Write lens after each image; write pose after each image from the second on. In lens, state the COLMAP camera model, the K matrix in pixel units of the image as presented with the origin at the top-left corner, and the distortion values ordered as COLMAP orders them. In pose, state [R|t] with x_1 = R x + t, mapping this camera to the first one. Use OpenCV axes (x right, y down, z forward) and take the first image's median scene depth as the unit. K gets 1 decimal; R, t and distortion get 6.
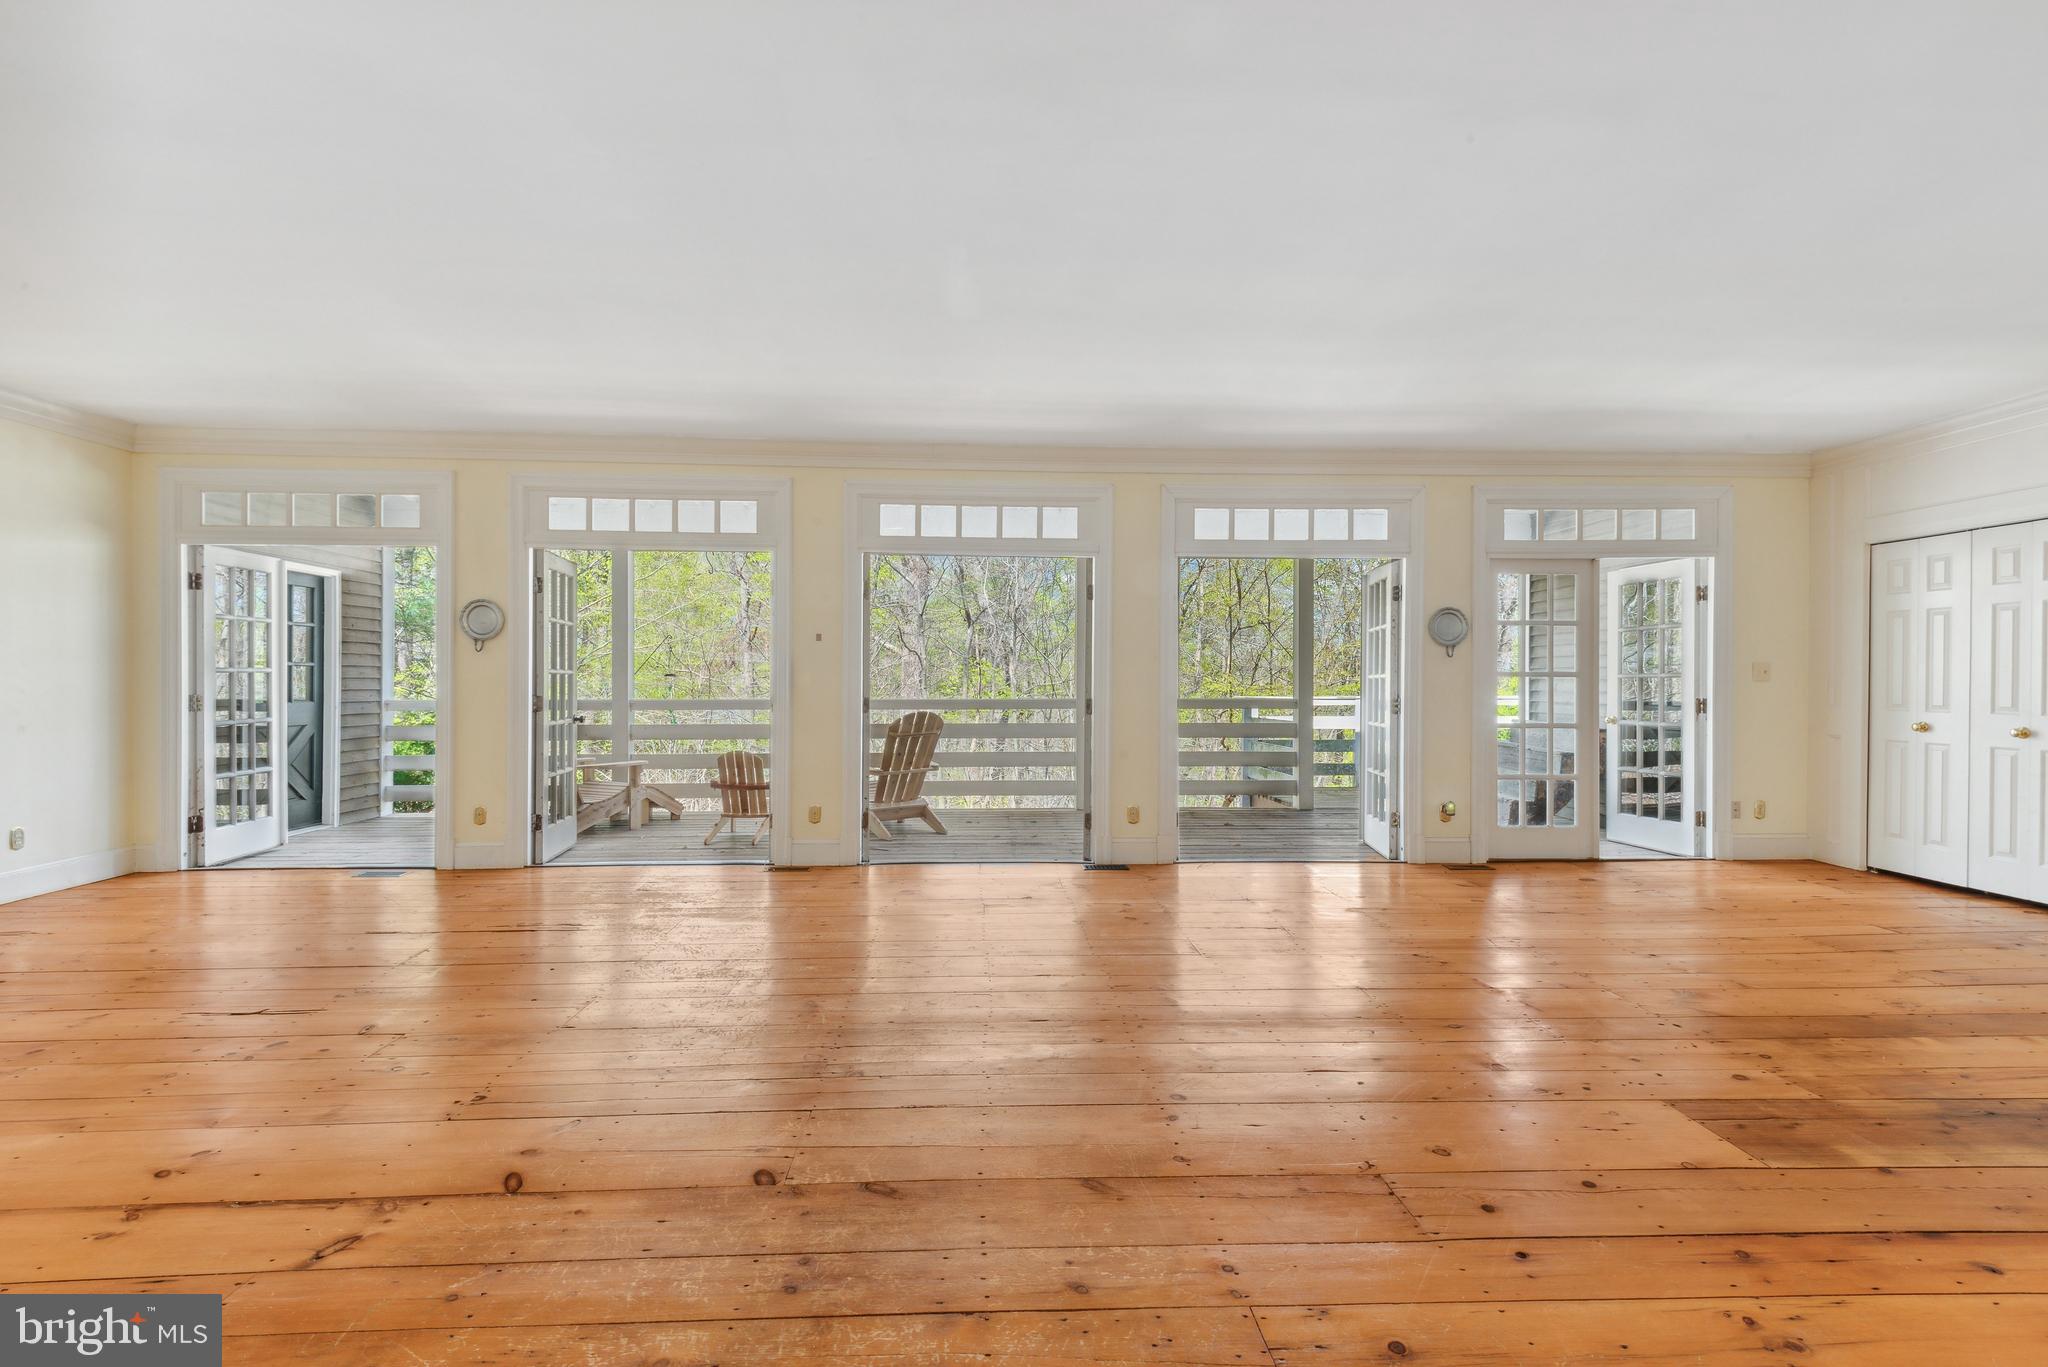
lens RADIAL K [[952.4, 0, 1013.7], [0, 952.4, 683.2], [0, 0, 1]] dist [0.021187, -0.004881]
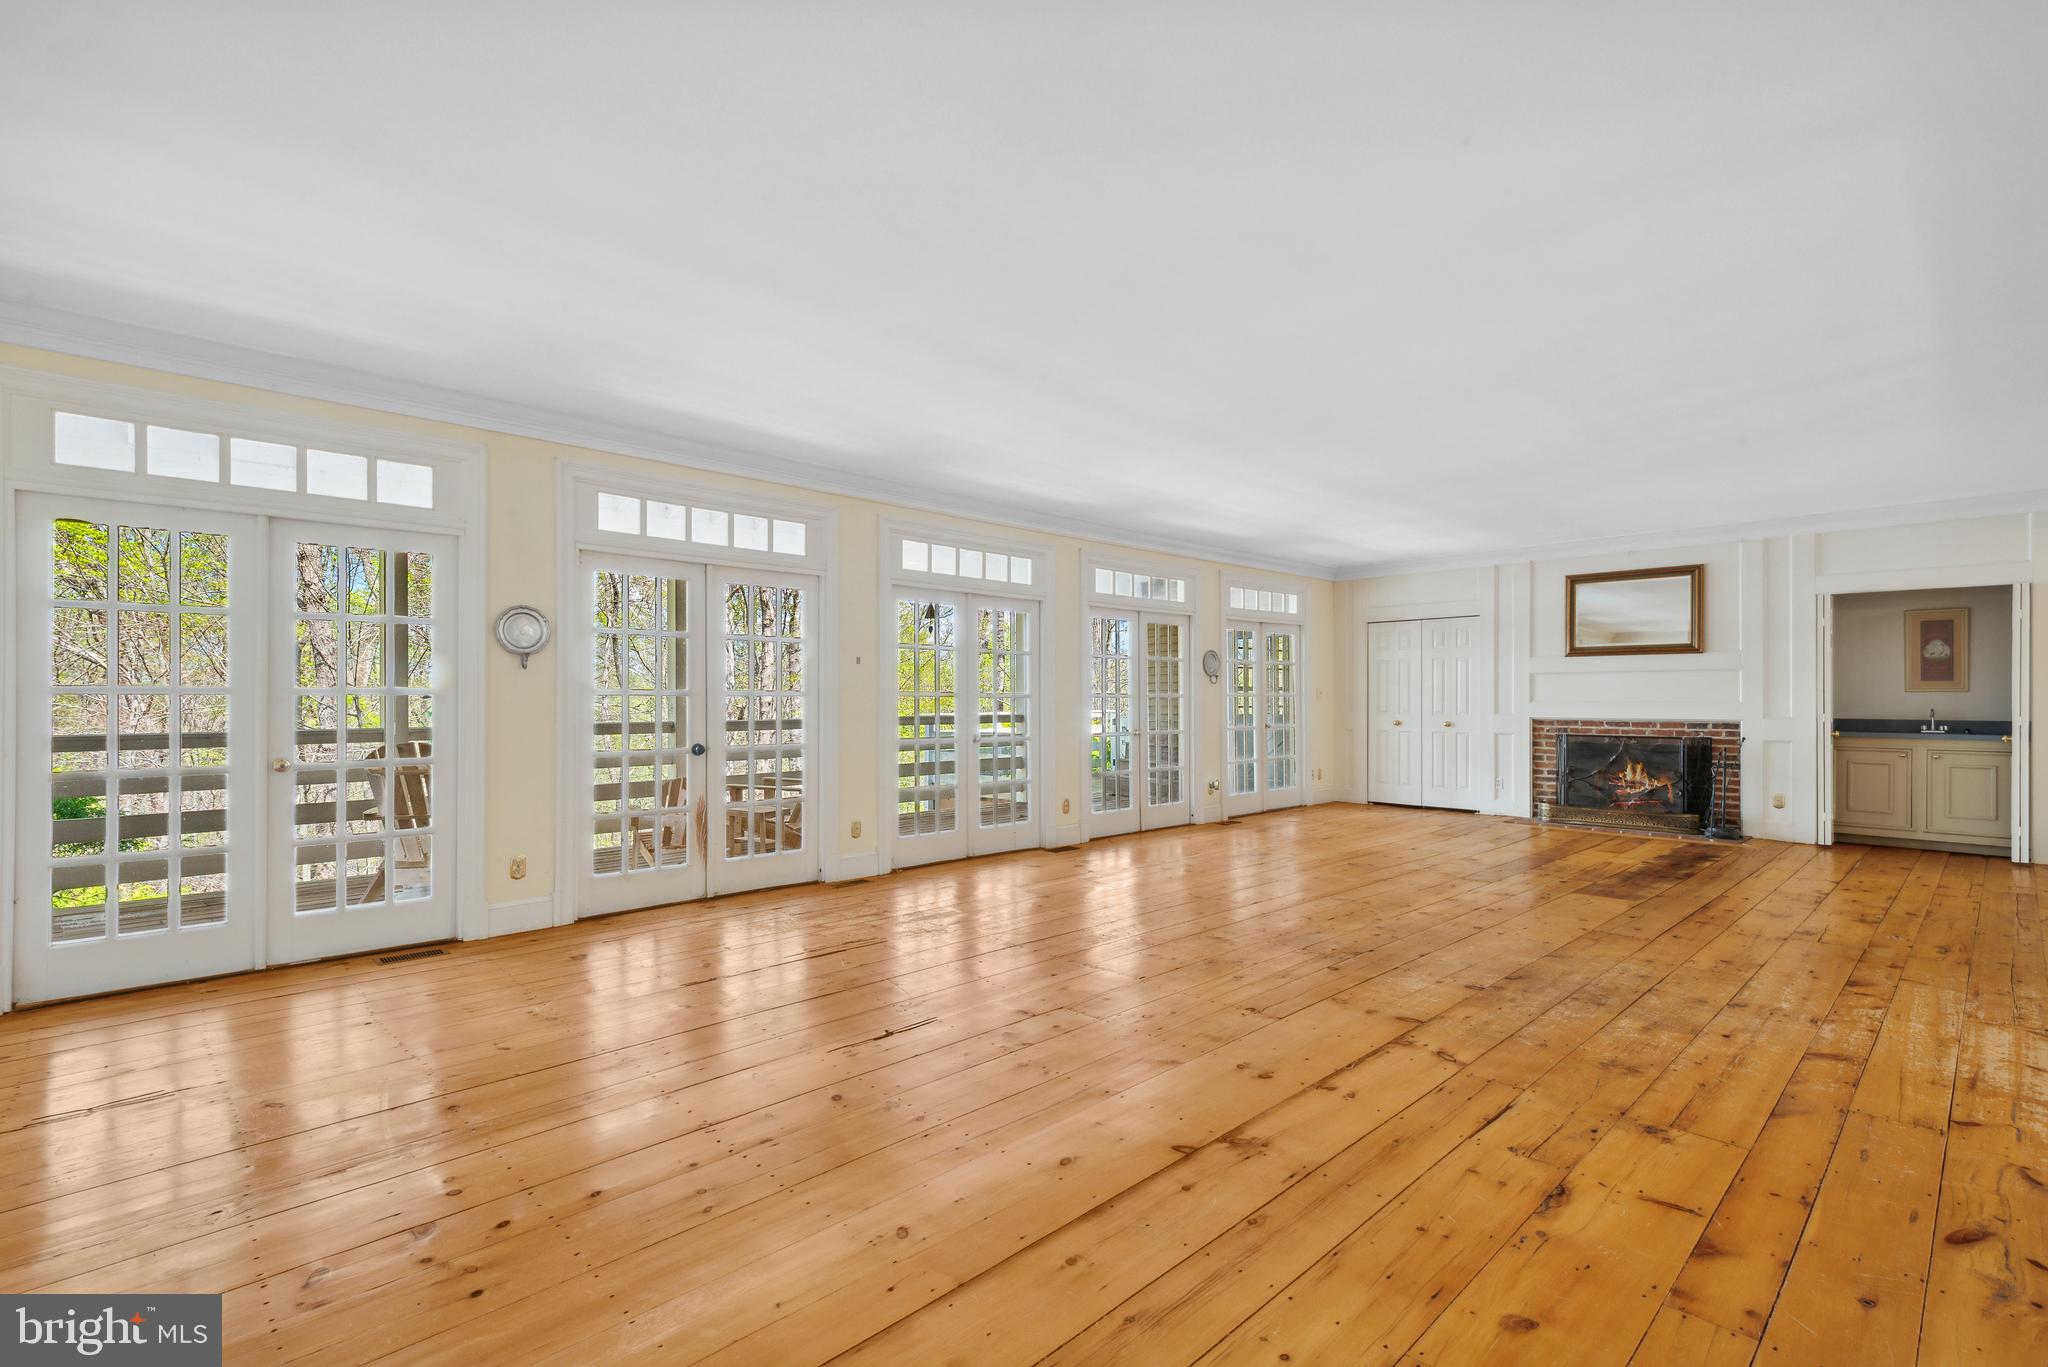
lens RADIAL K [[952.4, 0, 1040.9], [0, 952.4, 689.5], [0, 0, 1]] dist [0.021187, -0.004881]
pose [[0.743439, 0.001533, 0.668802, -1.433375], [0.007960, 0.999906, -0.011140, -0.005758], [-0.668756, 0.013605, 0.743357, 0.167320]]
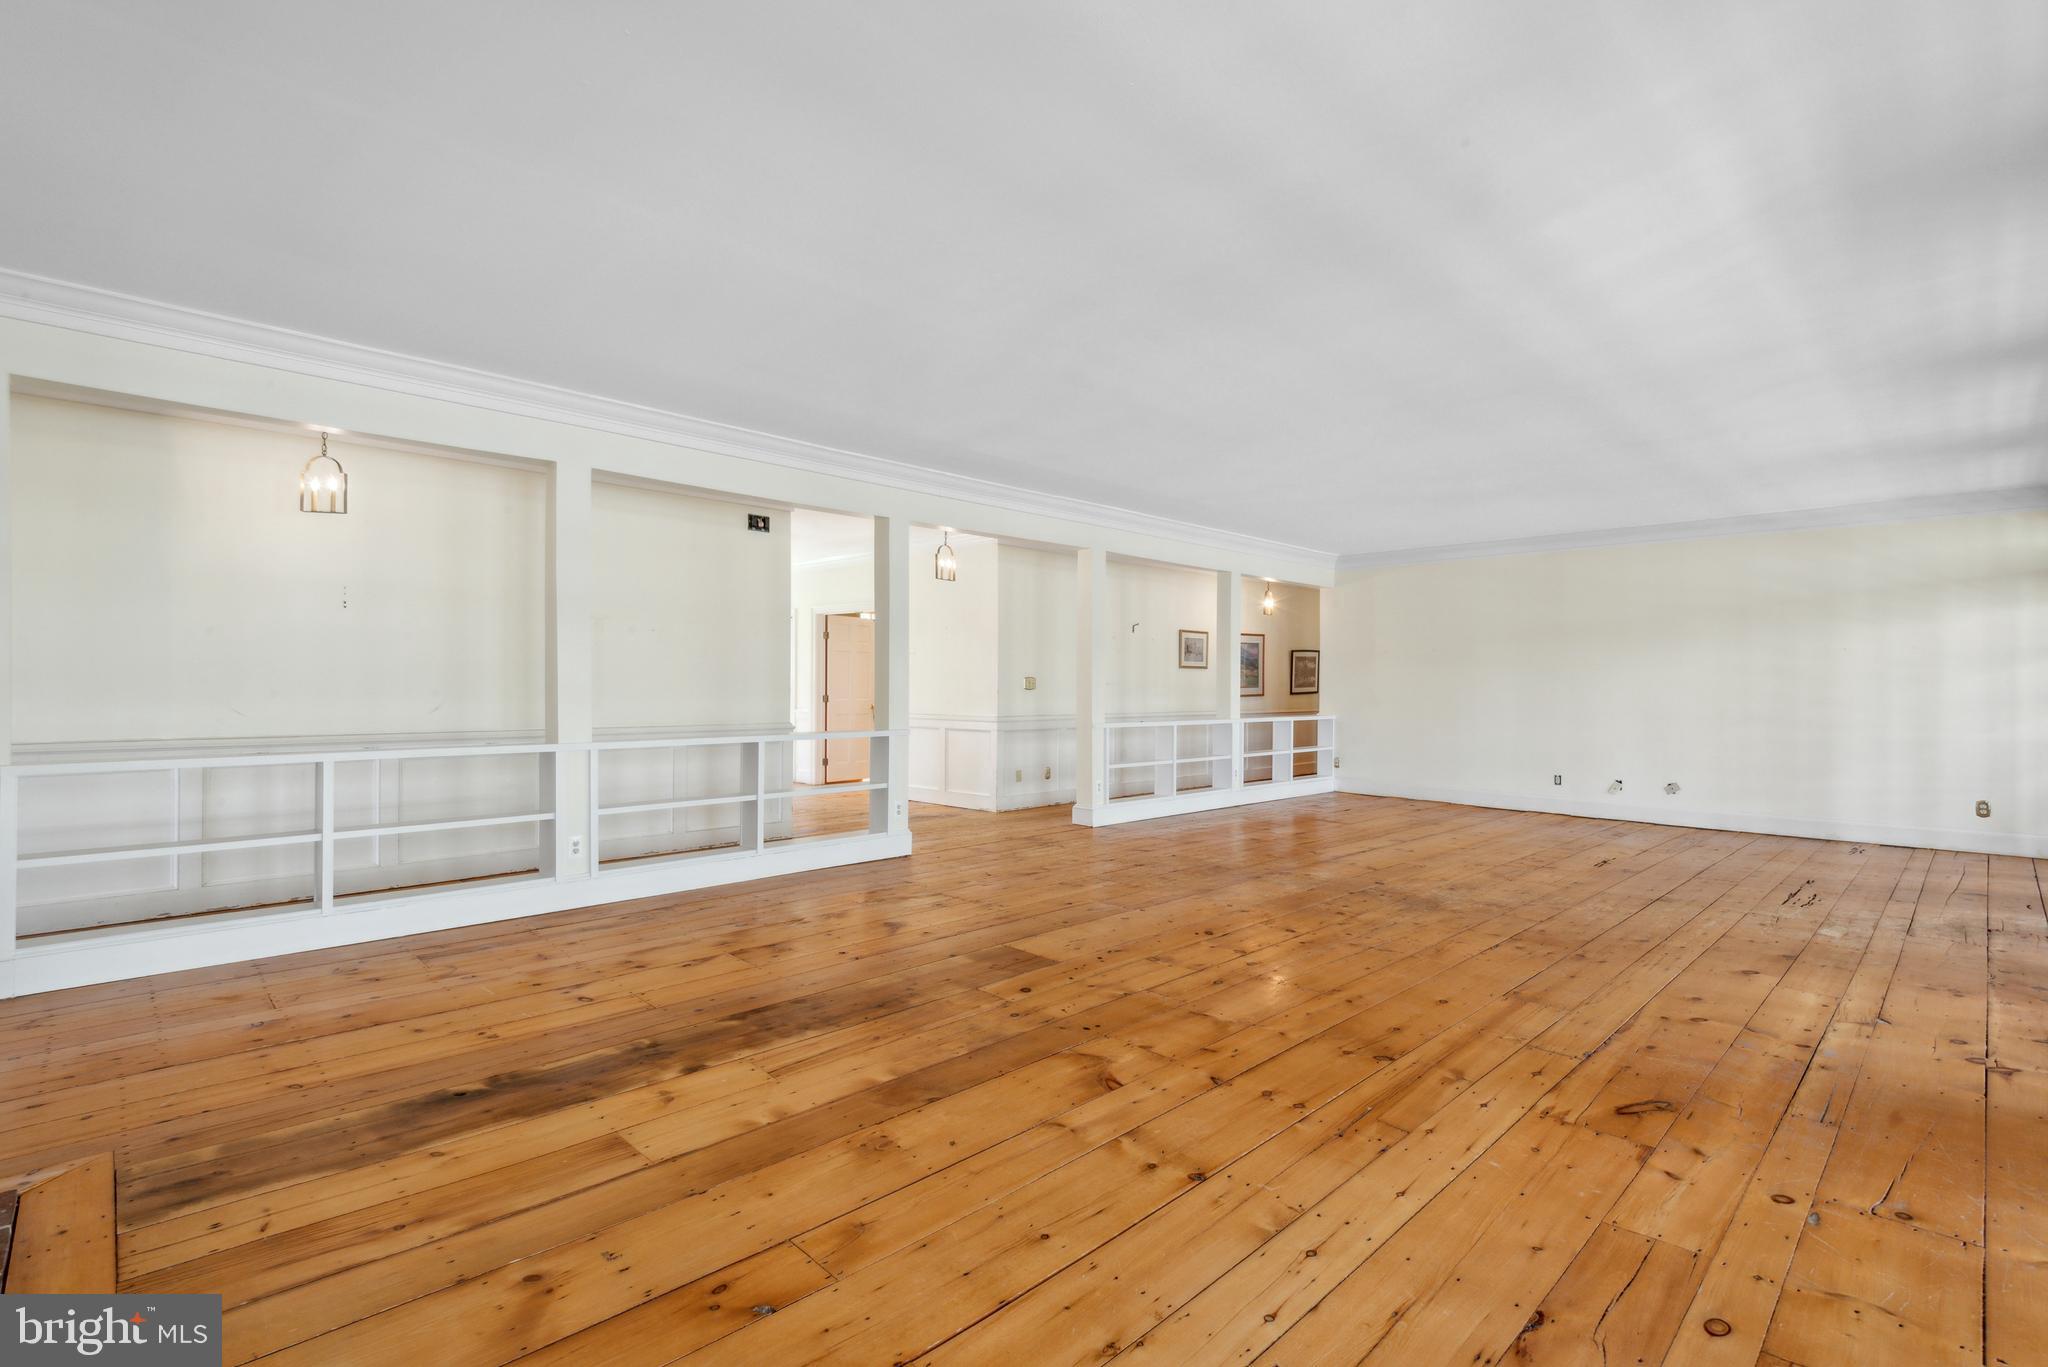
lens RADIAL K [[952.4, 0, 1012.5], [0, 952.4, 682.5], [0, 0, 1]] dist [0.021187, -0.004881]
pose [[-0.753467, -0.011996, -0.657376, 1.489231], [-0.011576, 0.999921, -0.004979, 0.004184], [0.657384, 0.003858, -0.753546, 1.803875]]
